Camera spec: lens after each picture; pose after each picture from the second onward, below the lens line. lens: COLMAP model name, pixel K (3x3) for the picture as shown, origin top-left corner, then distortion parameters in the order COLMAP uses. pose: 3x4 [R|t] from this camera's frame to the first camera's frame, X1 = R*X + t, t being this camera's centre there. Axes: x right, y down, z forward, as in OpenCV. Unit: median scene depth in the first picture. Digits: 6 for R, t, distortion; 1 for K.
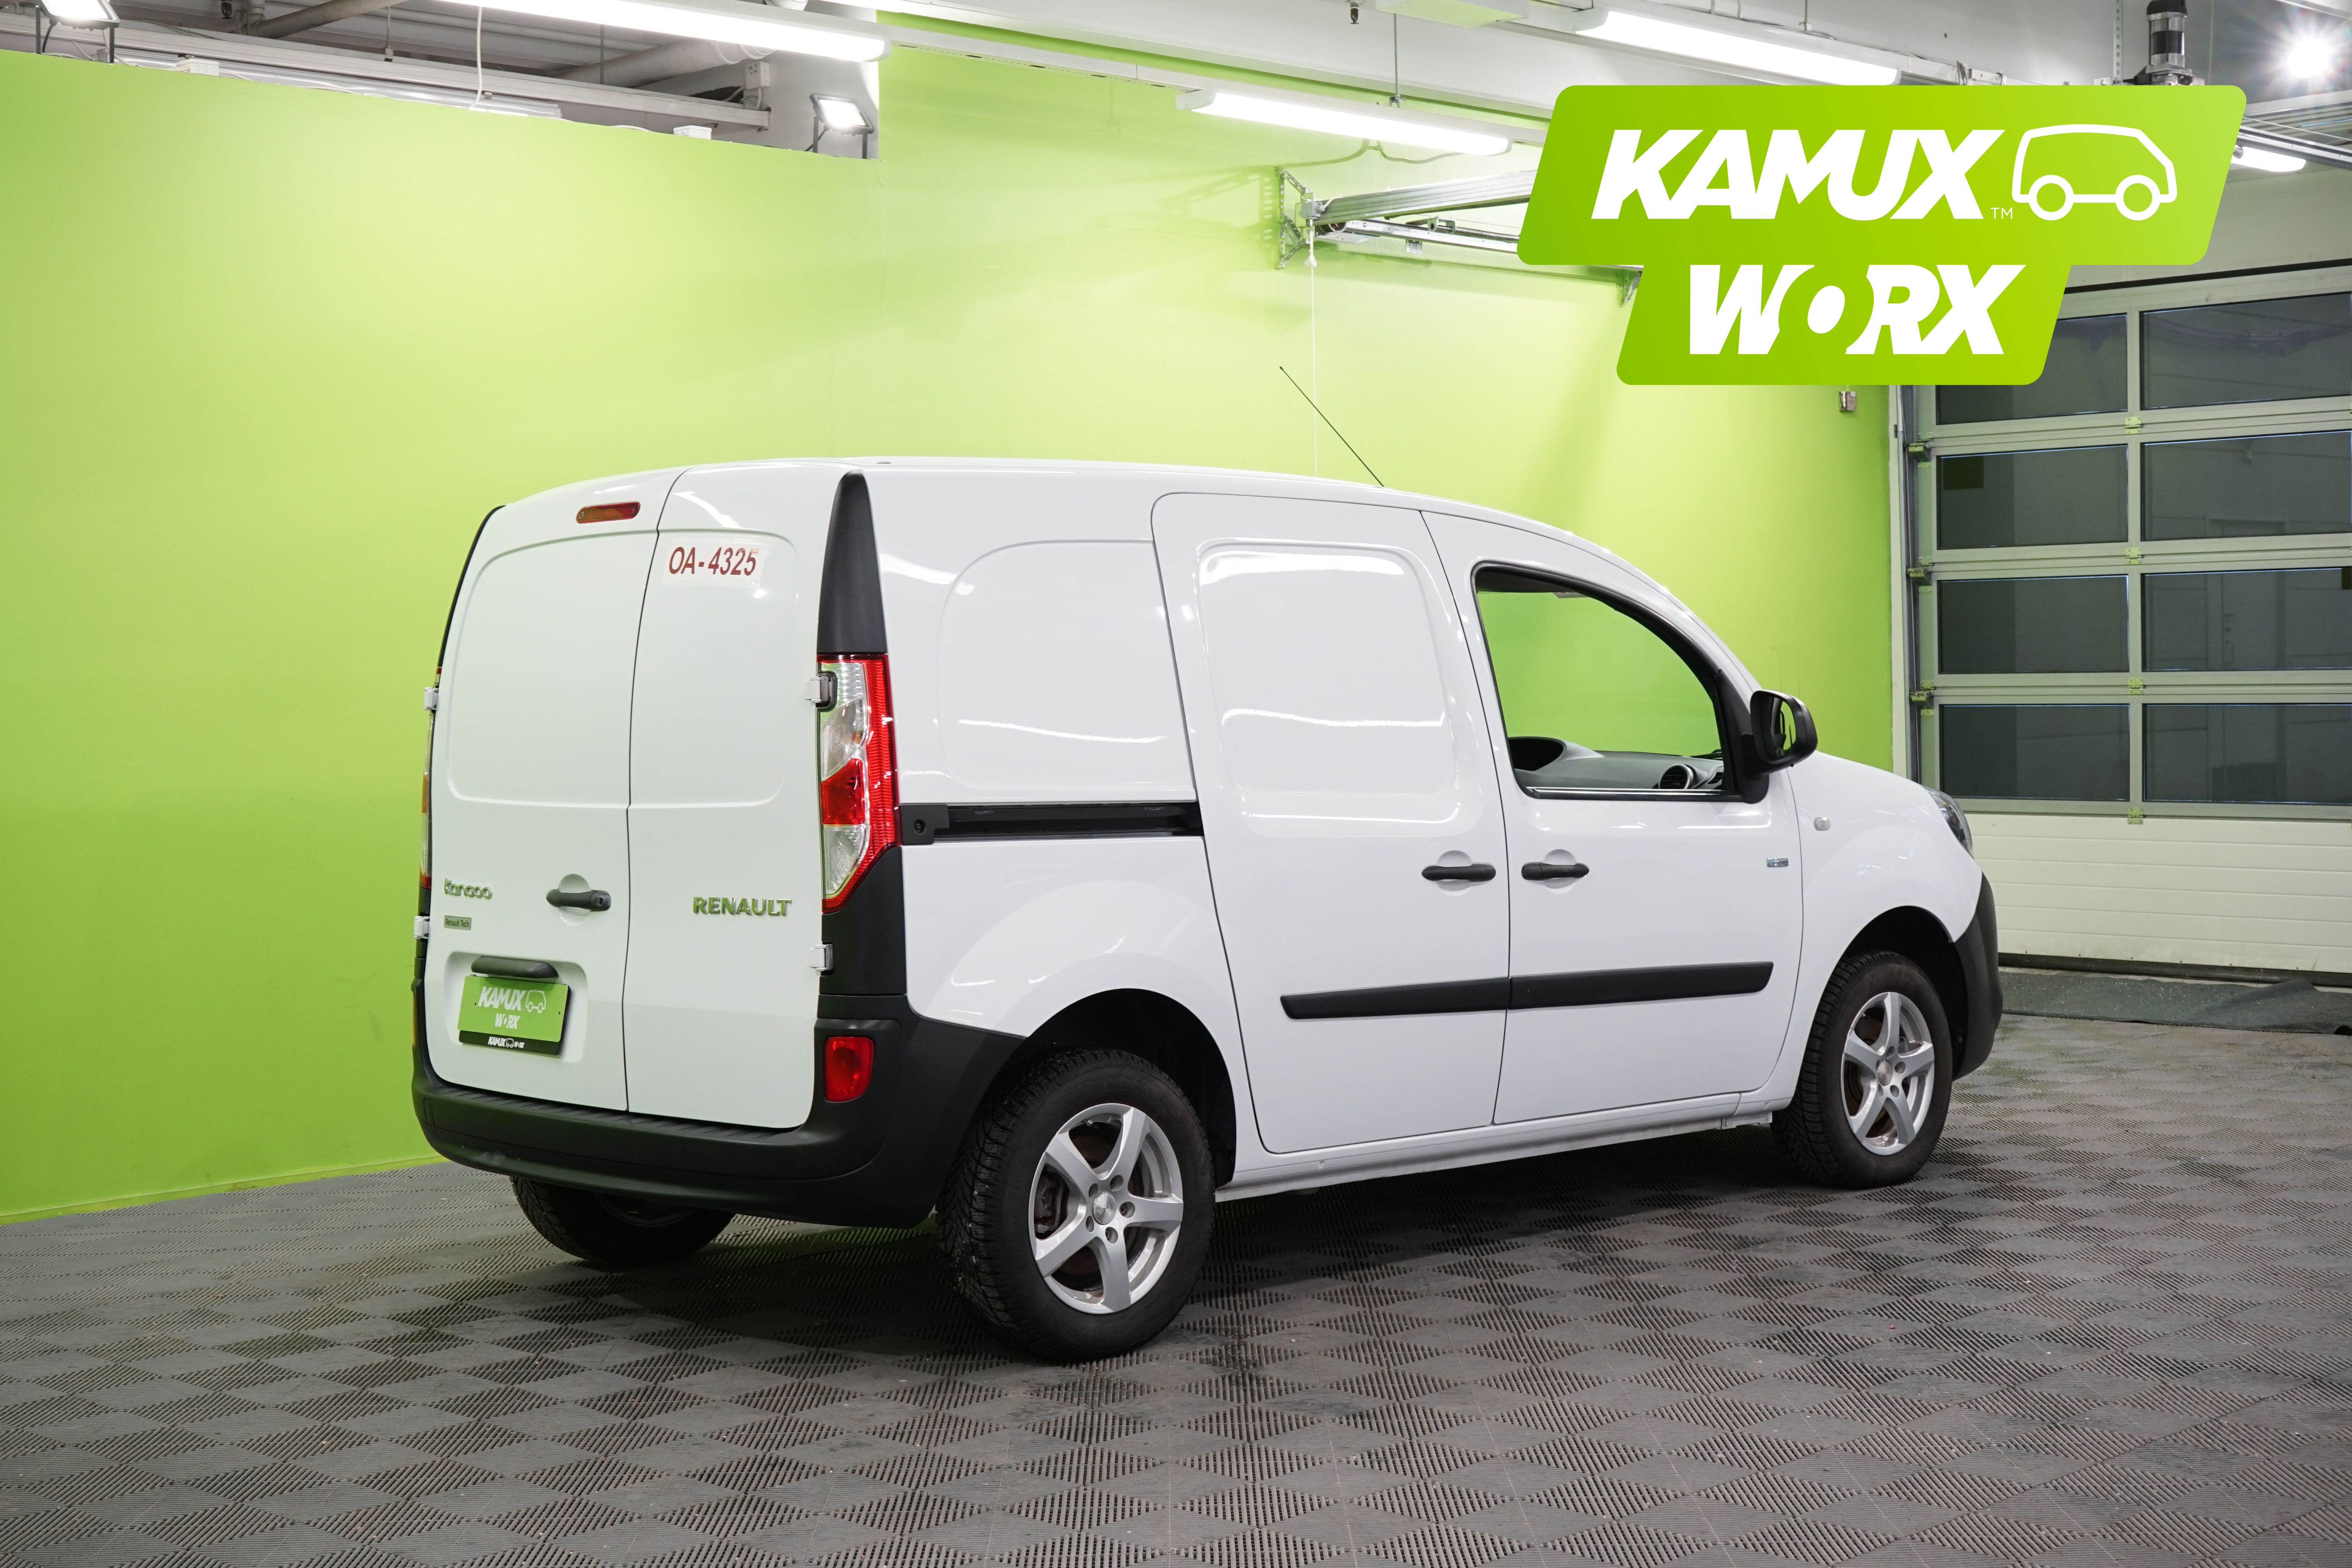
lens RADIAL K [[3300.4, 0, 1167.1], [0, 3300.4, 787.1], [0, 0, 1]] dist [0.013215, 0.000000]
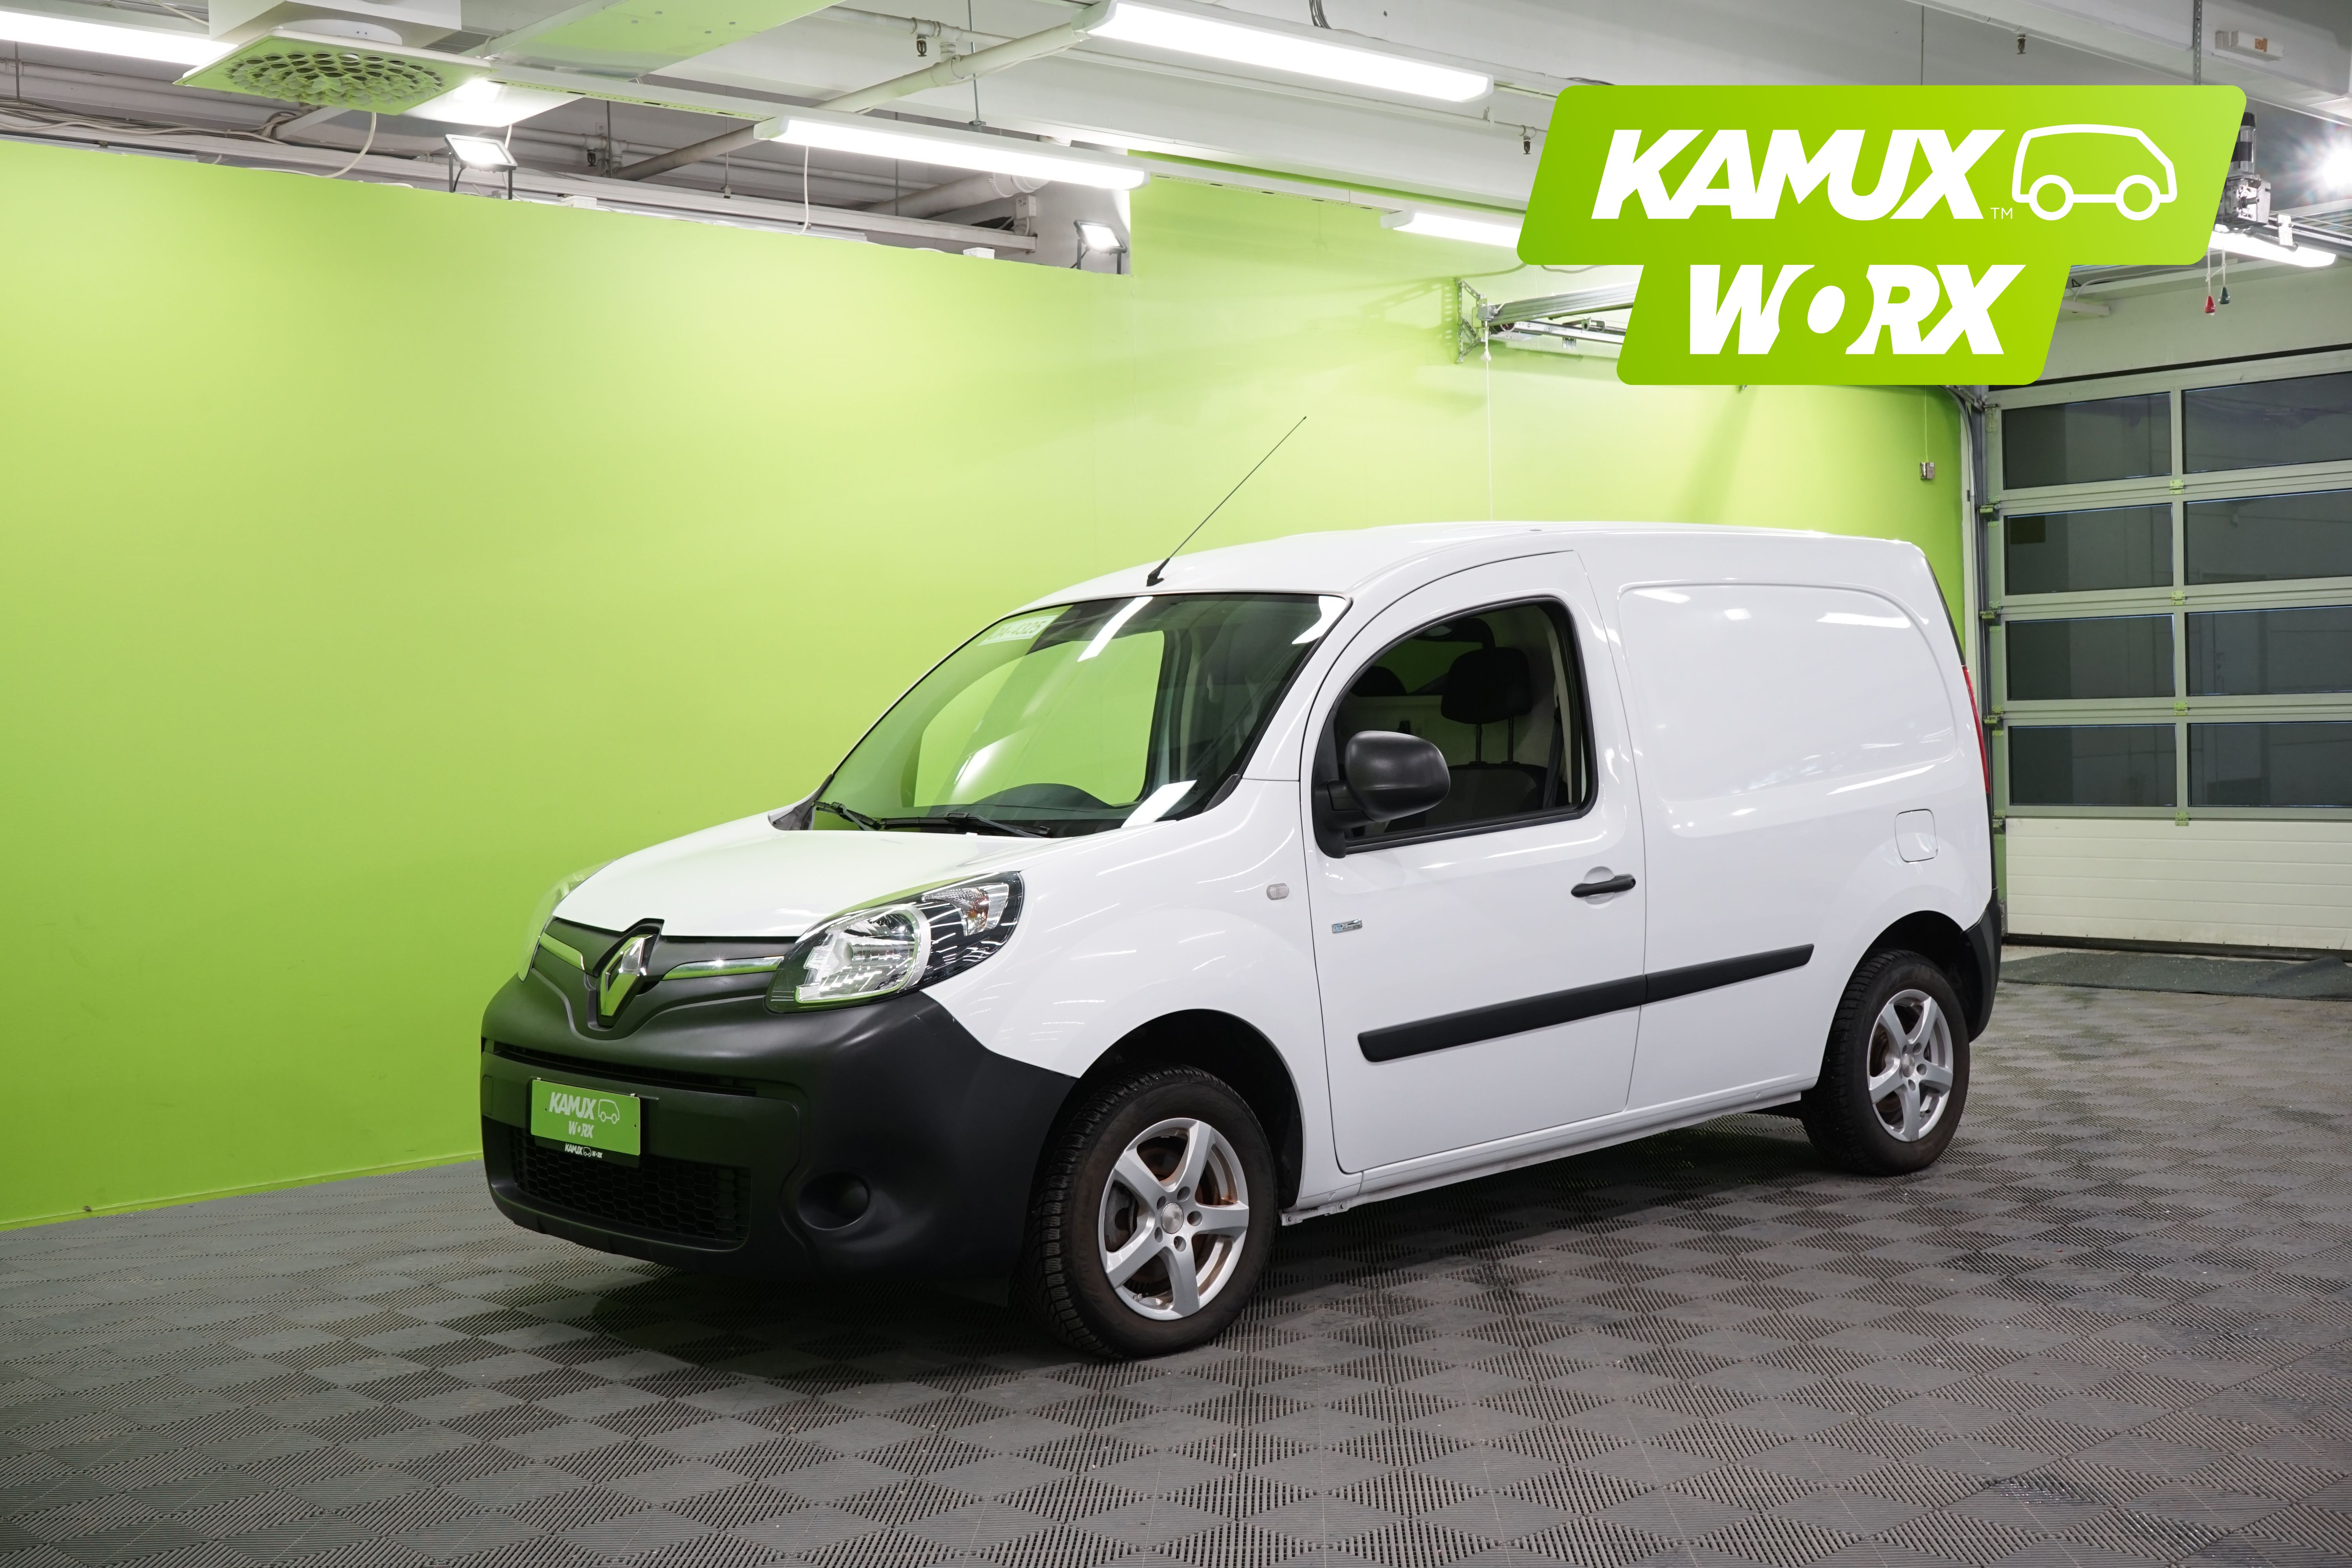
lens RADIAL K [[2728.2, 0, 1186.2], [0, 2728.2, 776.8], [0, 0, 1]] dist [0.023721, 0.000000]
pose [[0.999012, -0.008815, -0.043547, -0.026359], [0.008281, 0.999888, -0.012432, 0.004231], [0.043651, 0.012060, 0.998974, 0.016263]]
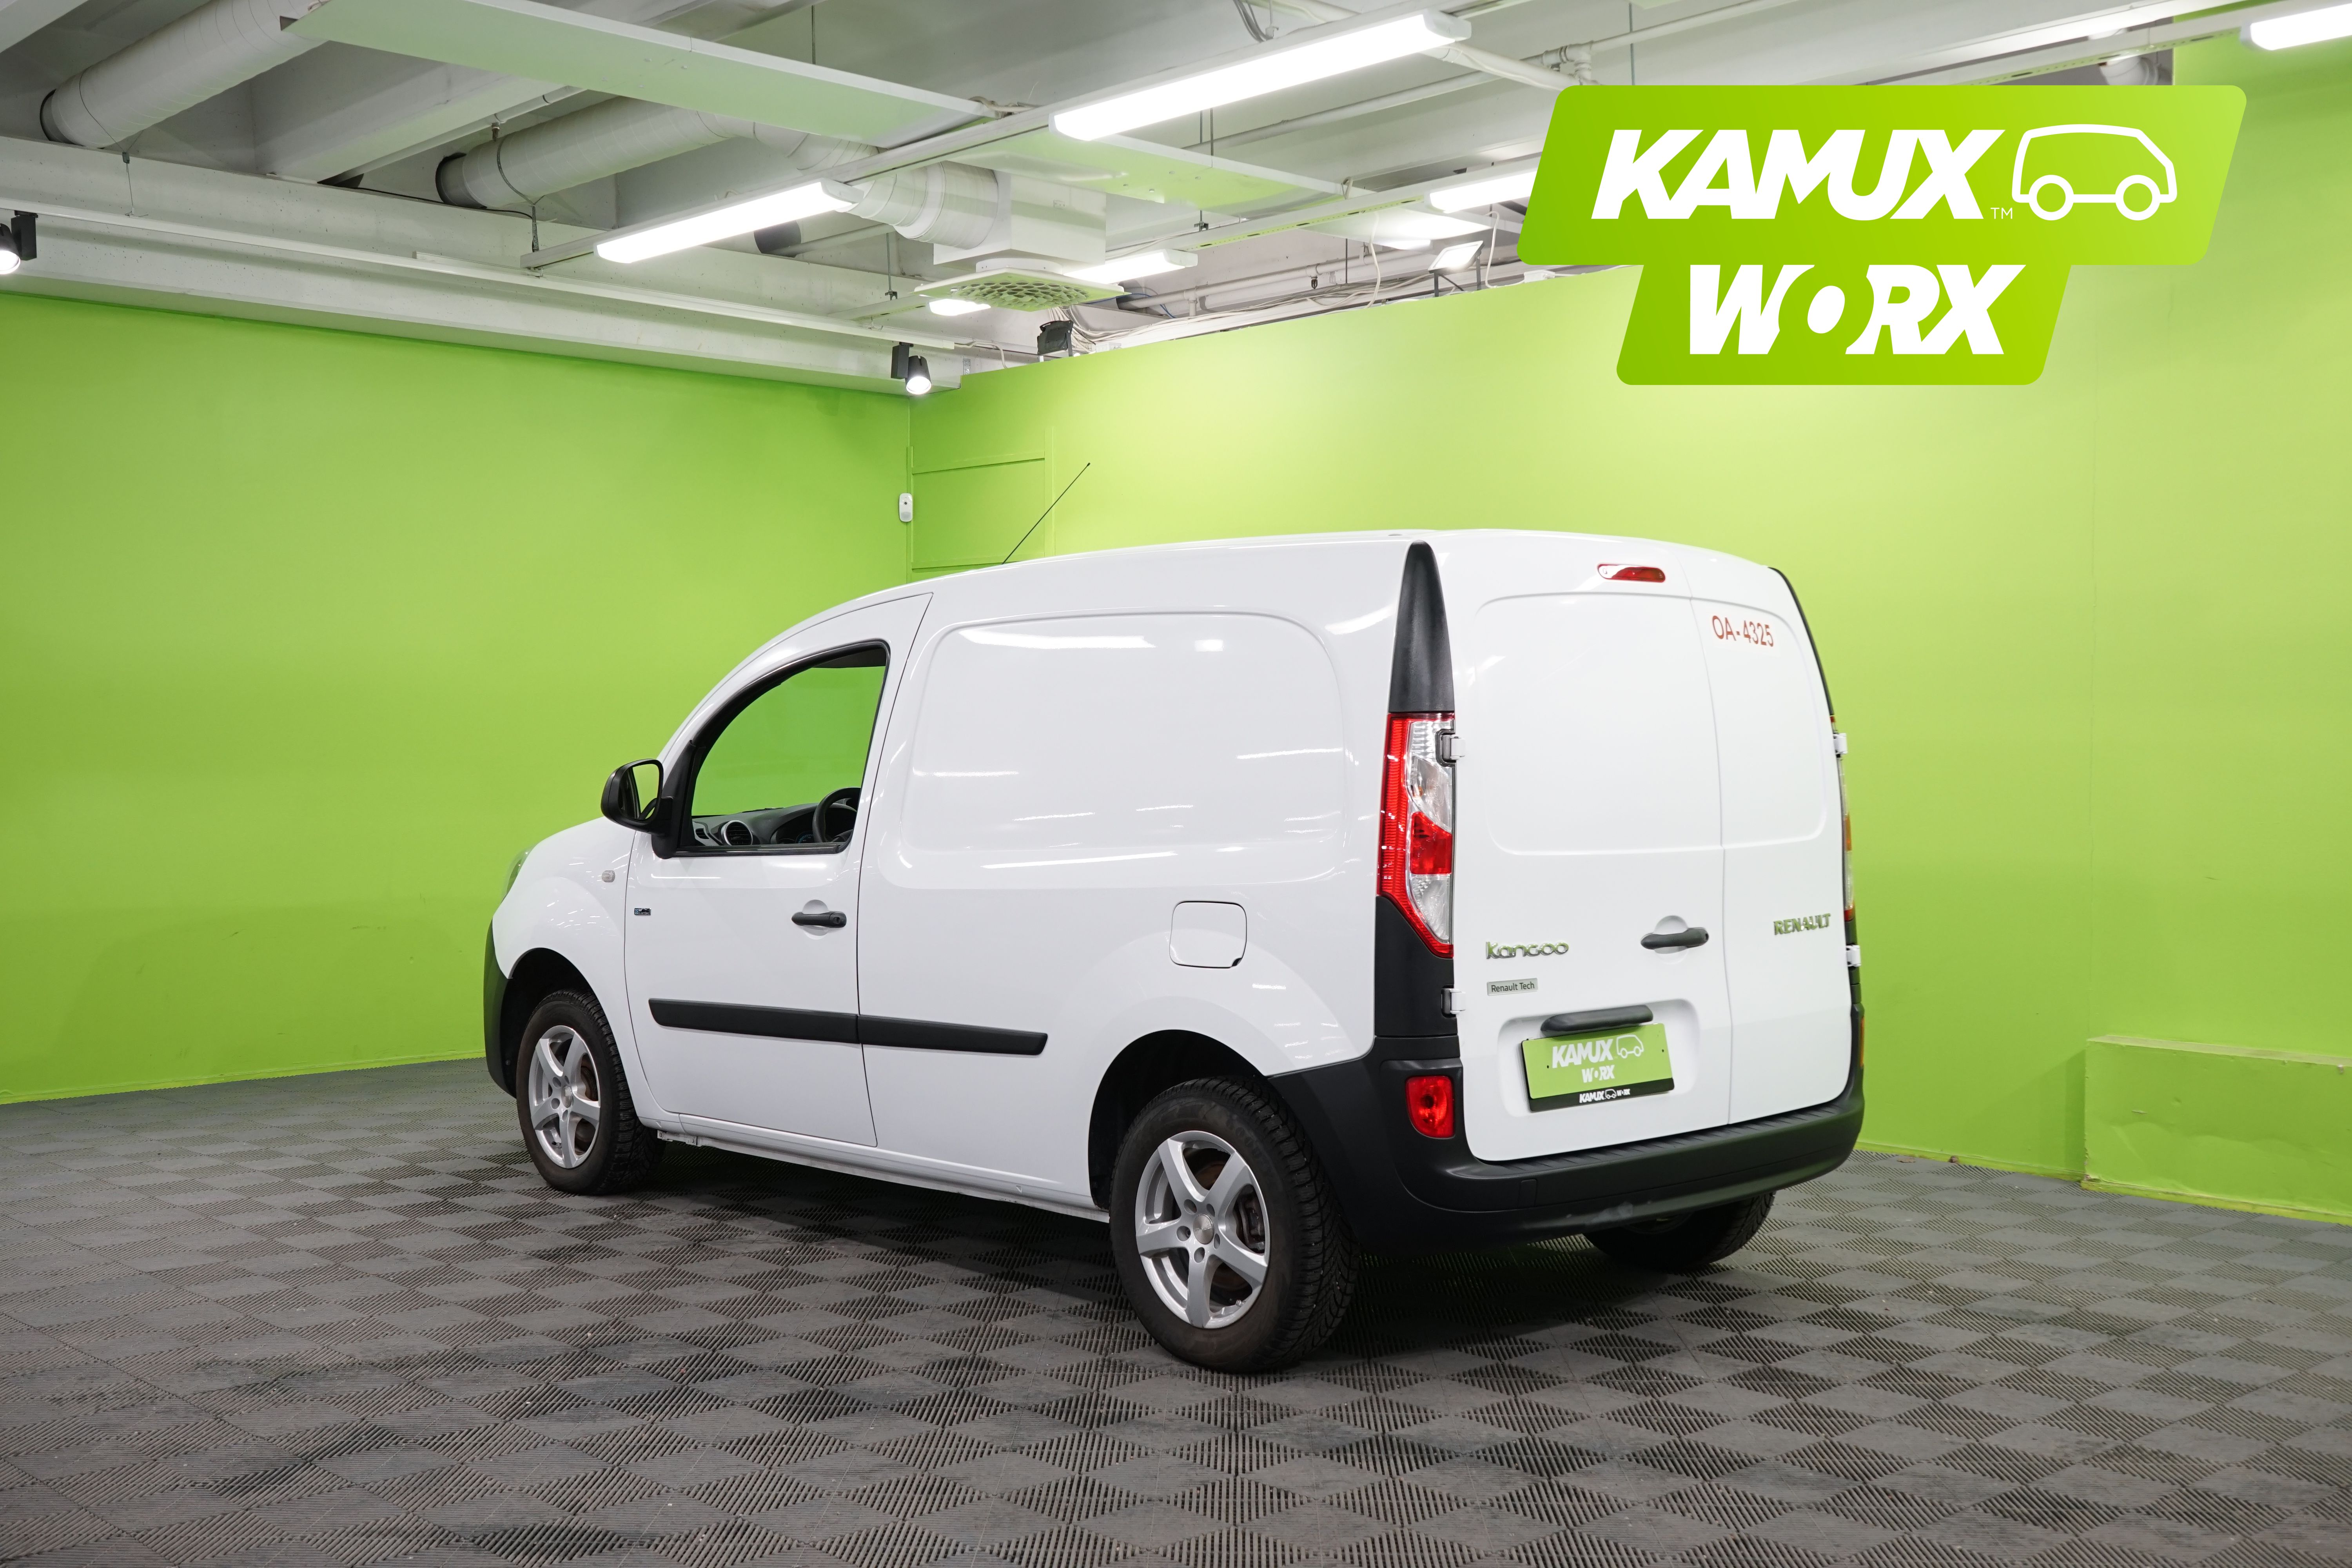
lens RADIAL K [[2492.8, 0, 1169.1], [0, 2492.8, 806.4], [0, 0, 1]] dist [-0.019125, 0.000000]
pose [[-0.050183, 0.052704, -0.997348, 0.878498], [-0.034047, 0.997936, 0.054448, -0.056072], [0.998160, 0.036689, -0.048285, 1.041500]]
